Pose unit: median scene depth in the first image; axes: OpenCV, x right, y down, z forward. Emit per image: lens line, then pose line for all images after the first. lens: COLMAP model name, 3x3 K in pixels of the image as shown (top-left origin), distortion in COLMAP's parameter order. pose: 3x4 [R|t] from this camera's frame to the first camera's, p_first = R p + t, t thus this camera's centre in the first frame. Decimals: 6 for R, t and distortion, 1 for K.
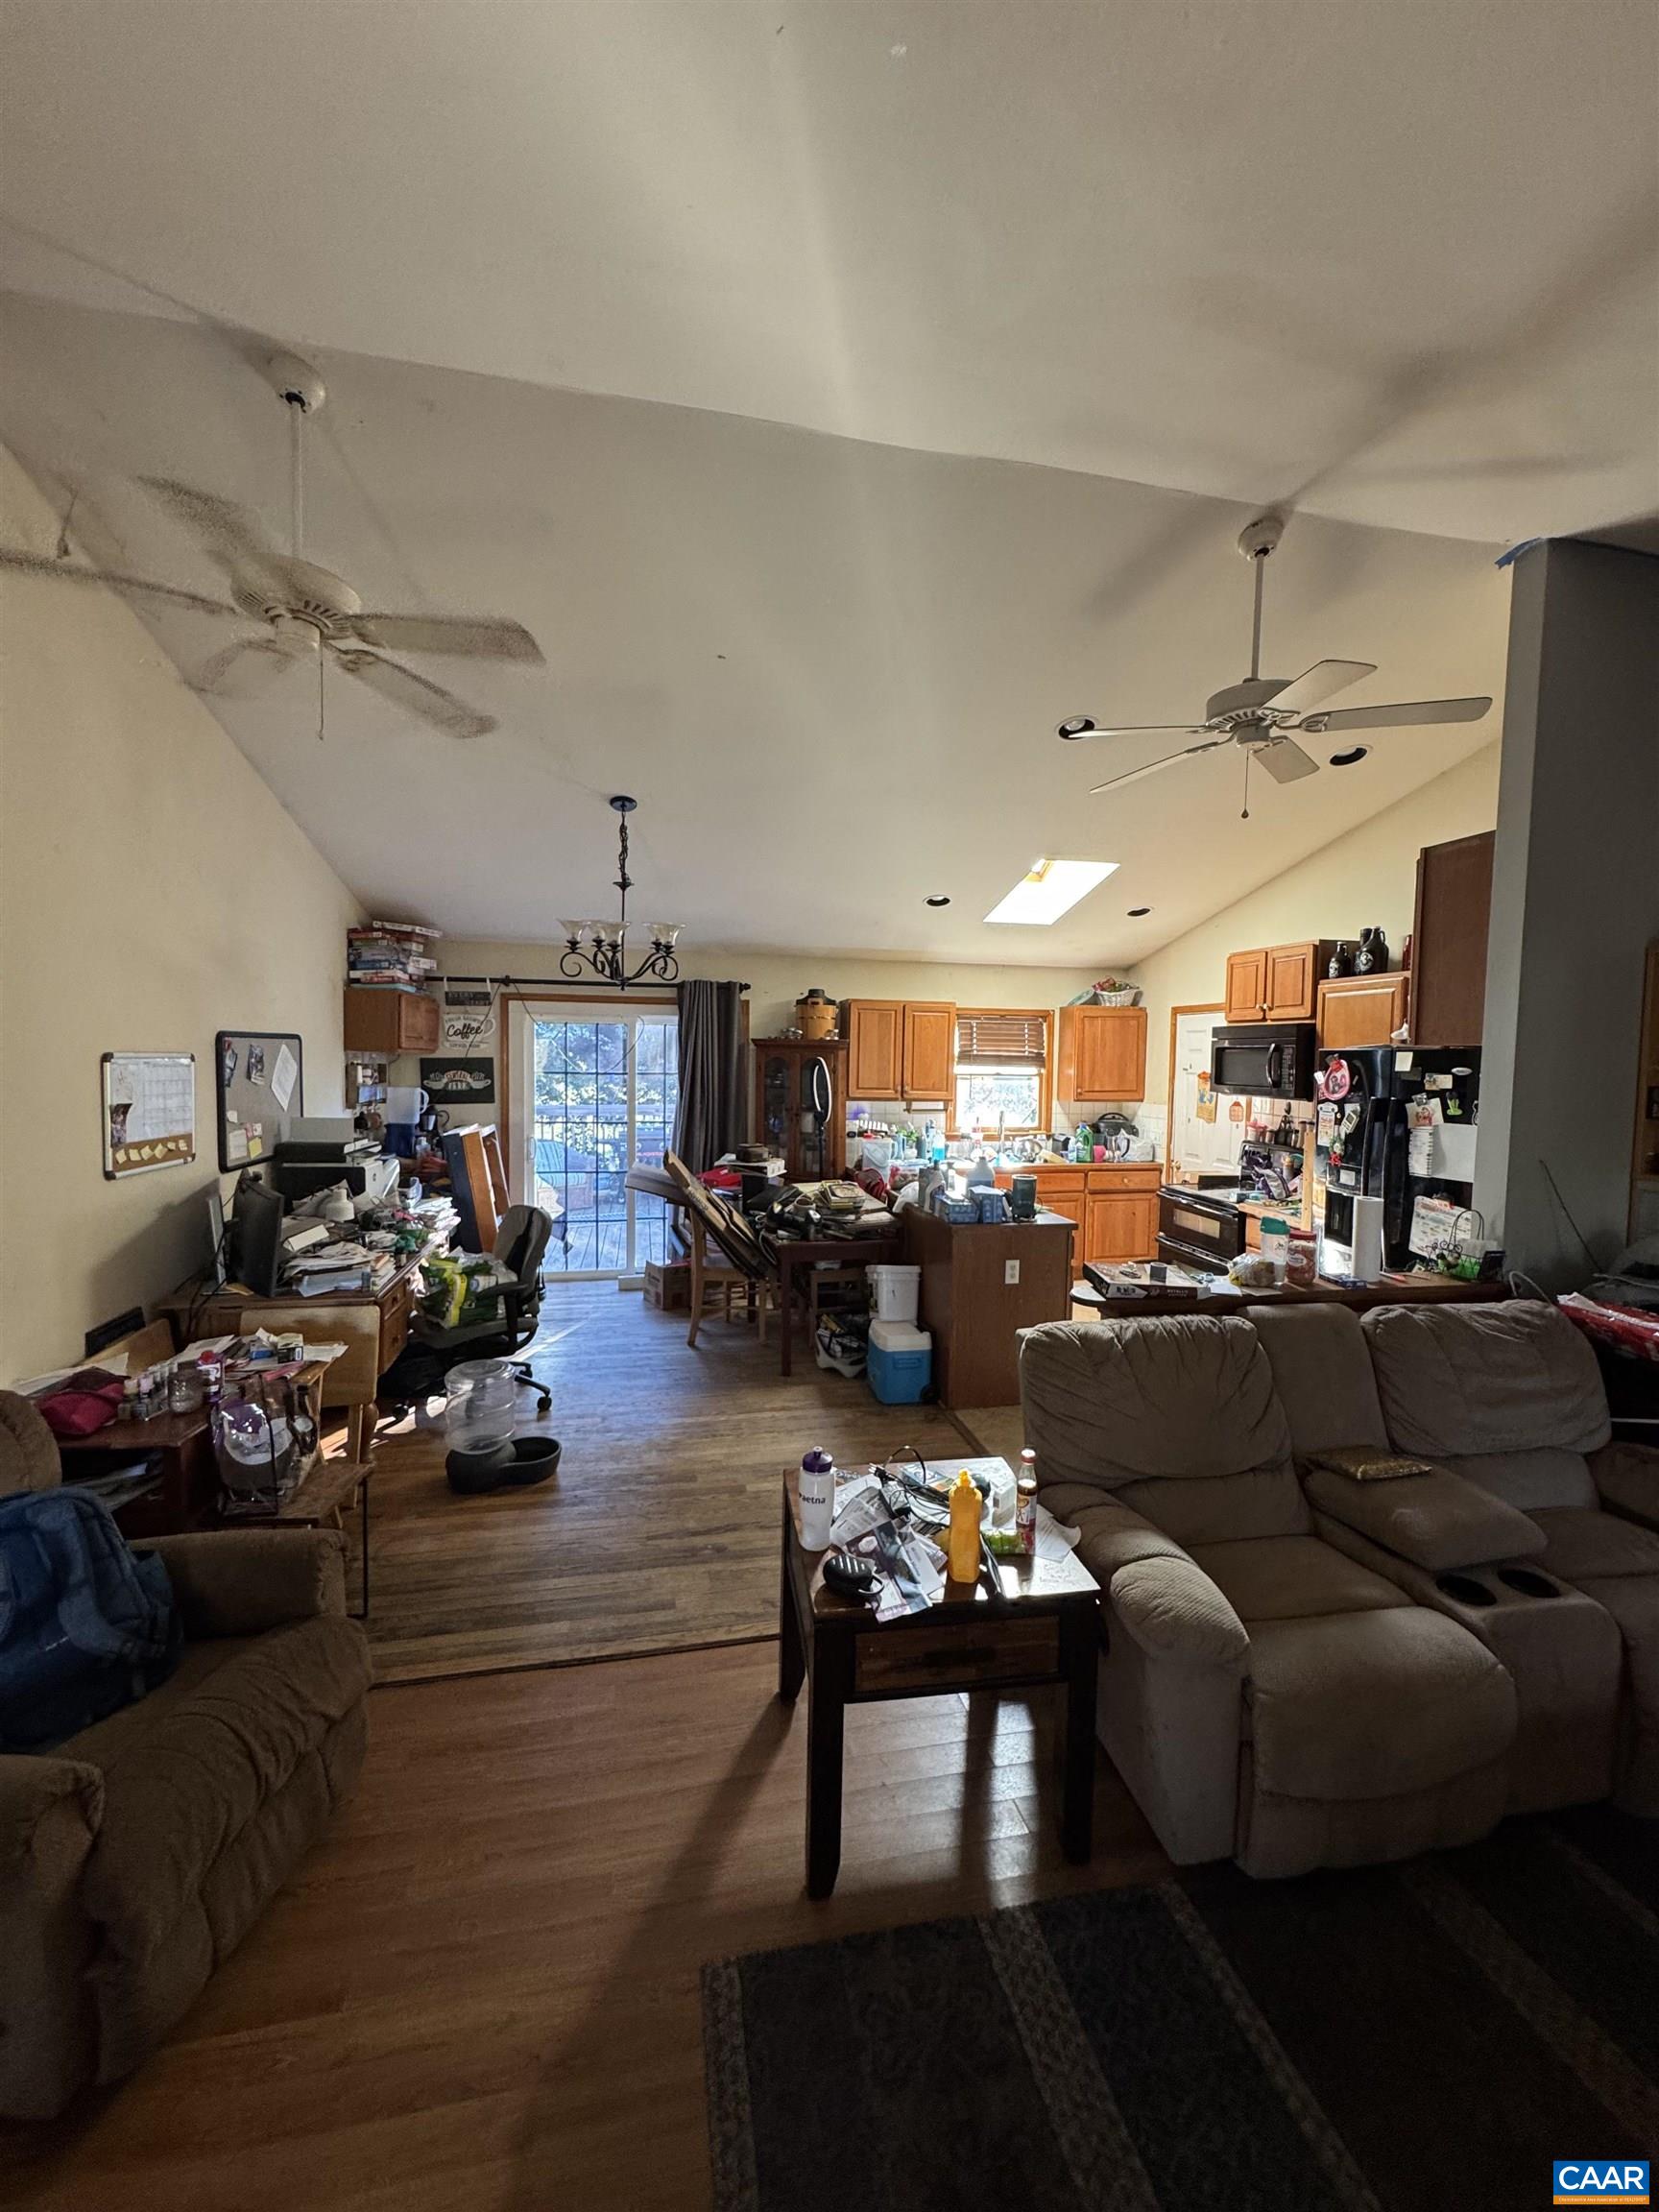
lens RADIAL K [[886.0, 0, 834.1], [0, 886.0, 1108.3], [0, 0, 1]] dist [0.003703, 0.000197]
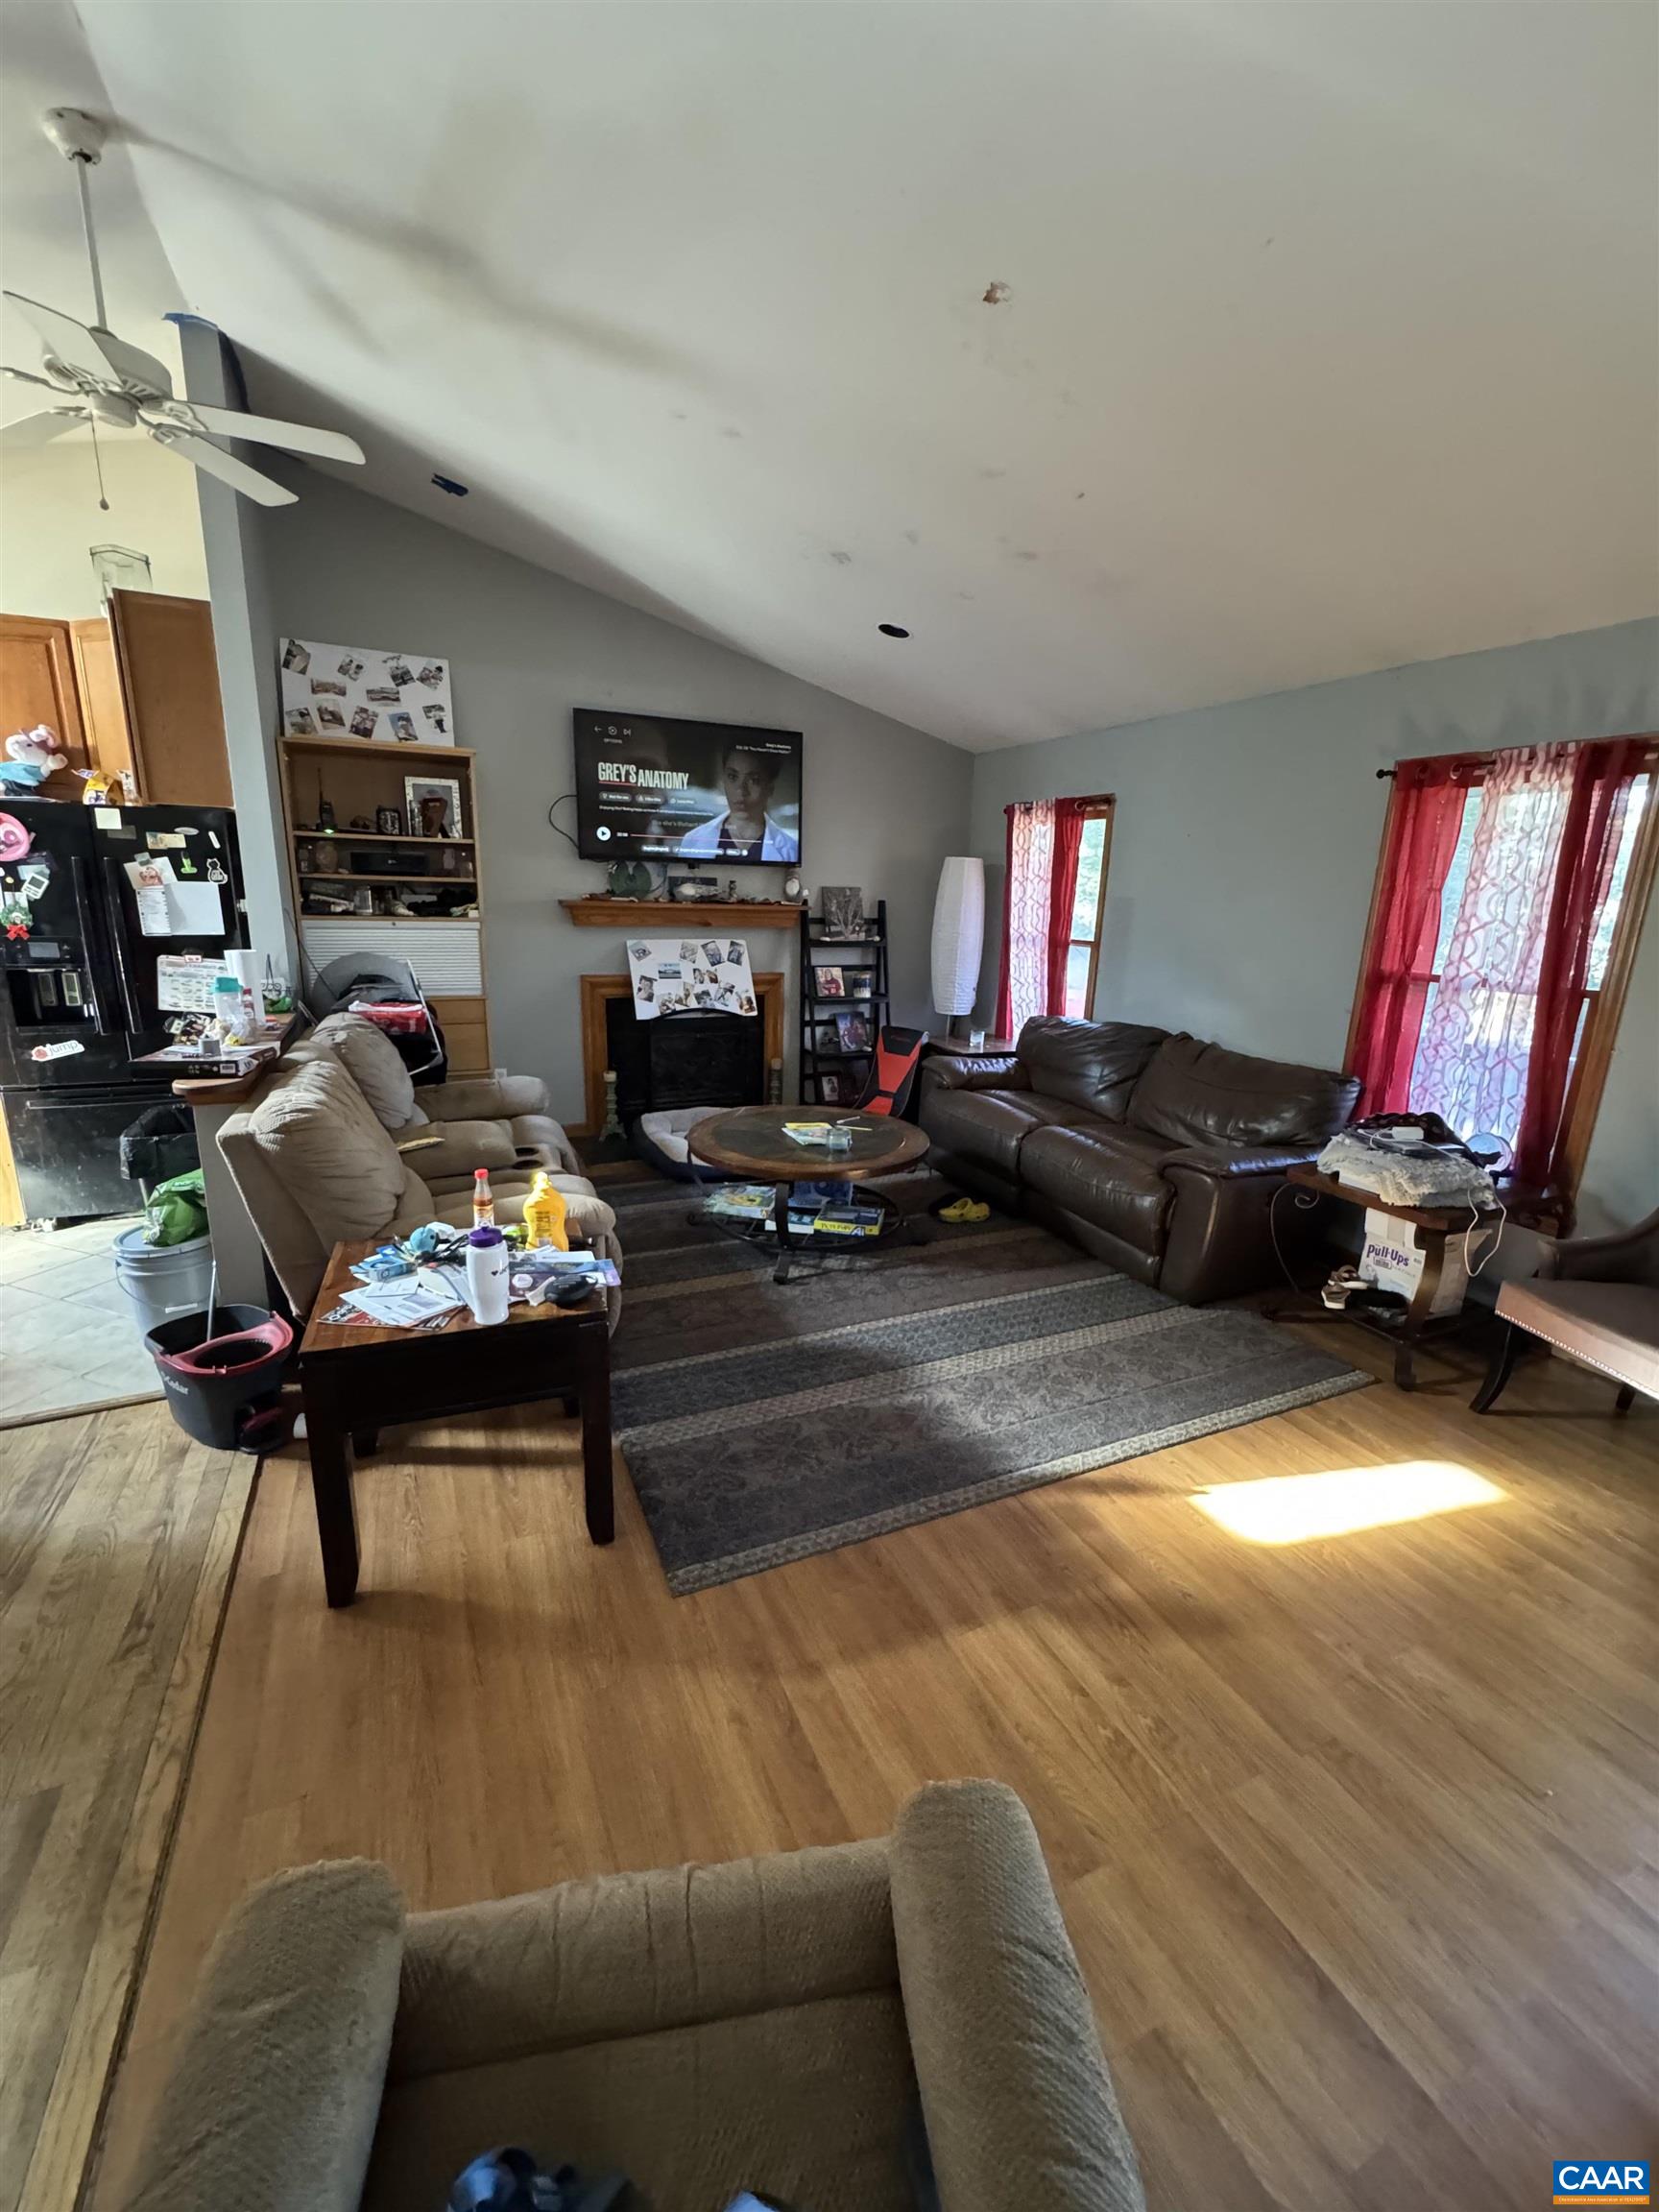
lens RADIAL K [[886.0, 0, 835.9], [0, 886.0, 1099.9], [0, 0, 1]] dist [0.003703, 0.000197]
pose [[-0.217129, -0.254644, 0.942343, -0.544638], [0.029334, 0.963236, 0.267049, 0.007919], [-0.975702, 0.085627, -0.201677, 0.464708]]
